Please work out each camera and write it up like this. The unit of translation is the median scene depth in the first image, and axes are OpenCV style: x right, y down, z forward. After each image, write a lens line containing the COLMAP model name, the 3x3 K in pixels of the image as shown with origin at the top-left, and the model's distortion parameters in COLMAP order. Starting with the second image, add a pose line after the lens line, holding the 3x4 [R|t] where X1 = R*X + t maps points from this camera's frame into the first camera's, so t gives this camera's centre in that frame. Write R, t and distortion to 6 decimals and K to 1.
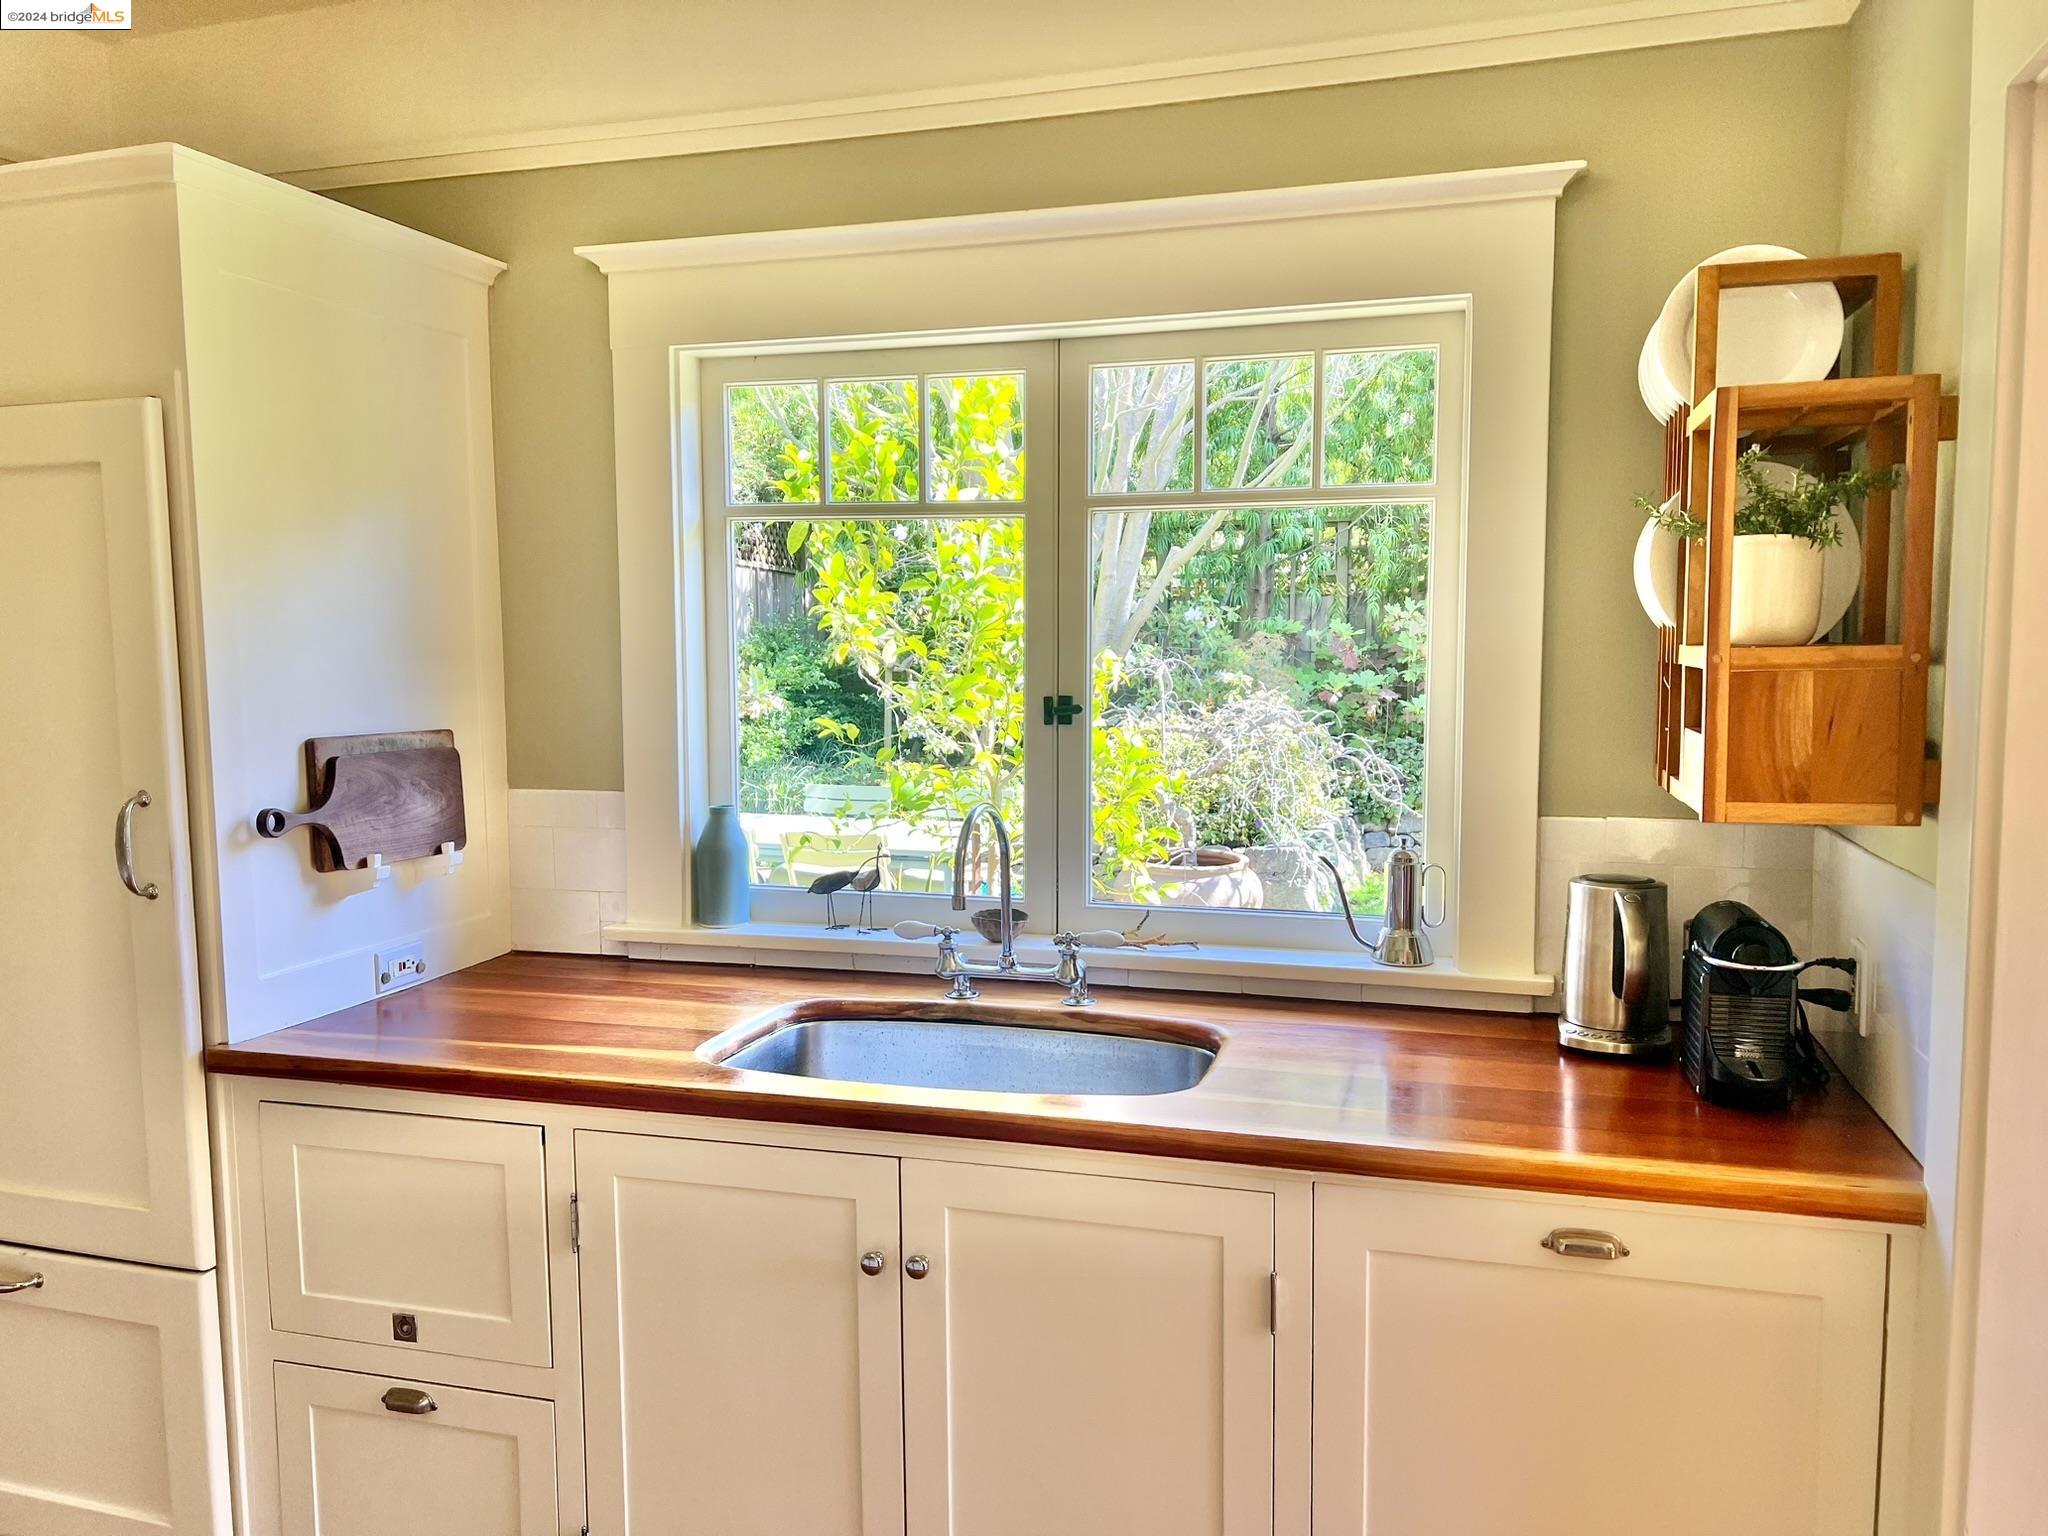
lens RADIAL K [[1525.9, 0, 1024.0], [0, 1525.9, 768.0], [0, 0, 1]] dist [0.100706, -0.170411]
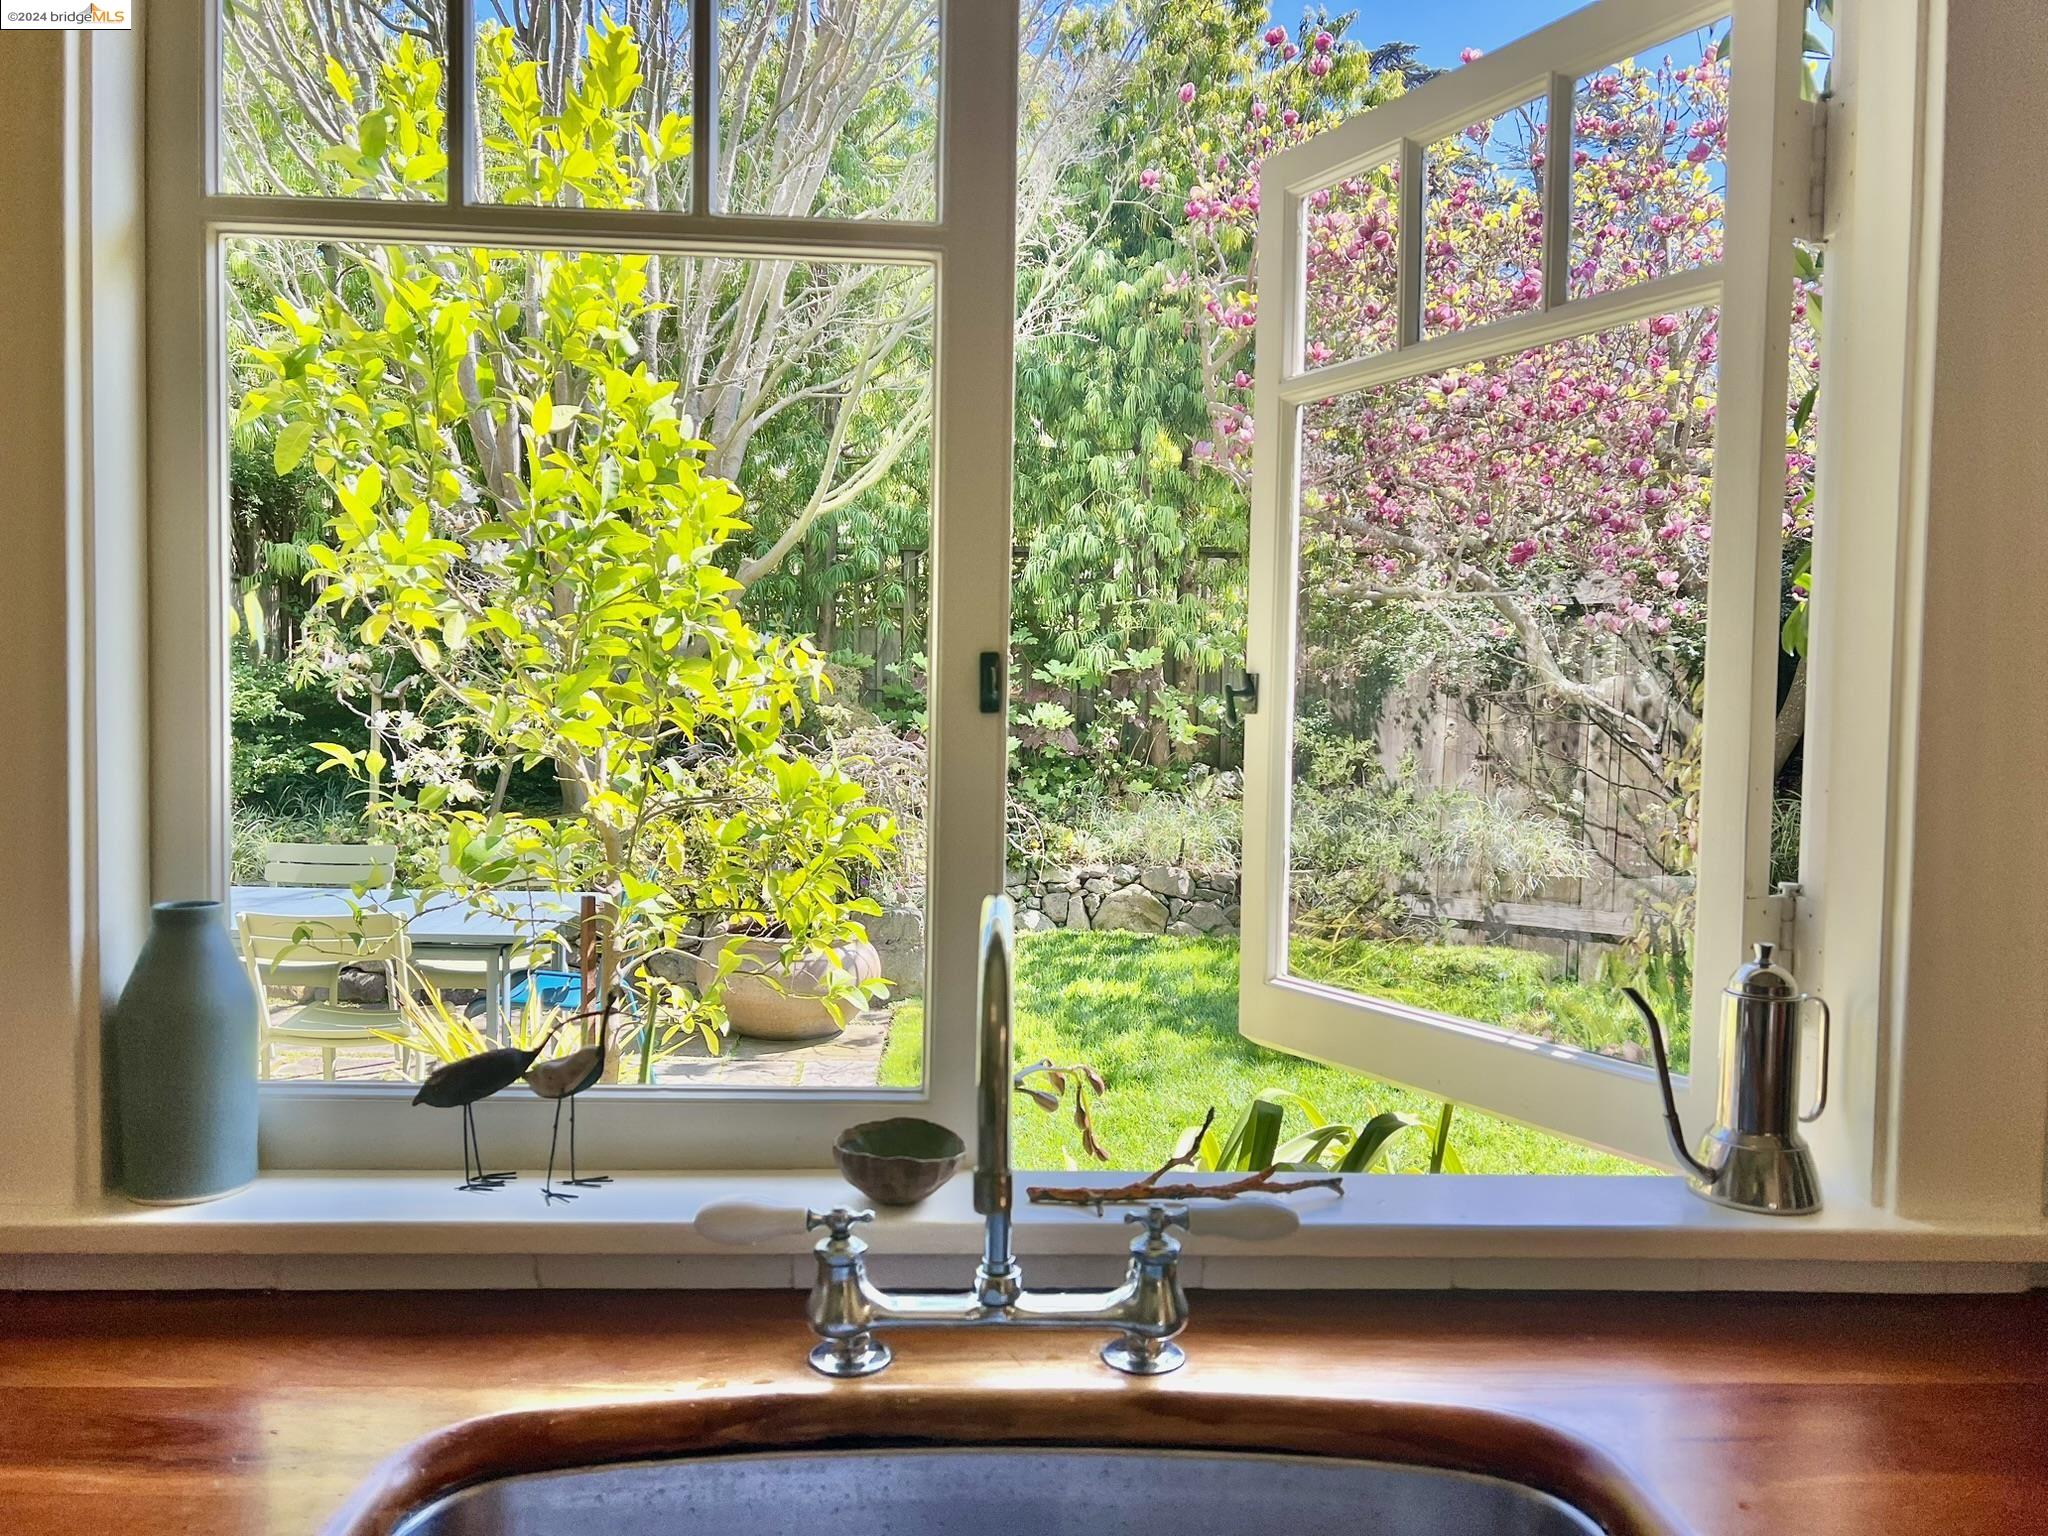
lens RADIAL K [[1535.3, 0, 1029.8], [0, 1535.3, 784.7], [0, 0, 1]] dist [-0.006192, -0.006719]
pose [[0.943684, 0.004544, 0.330816, -0.121526], [0.003385, 0.999721, -0.023388, 0.003644], [-0.330830, 0.023190, 0.943405, 0.546311]]
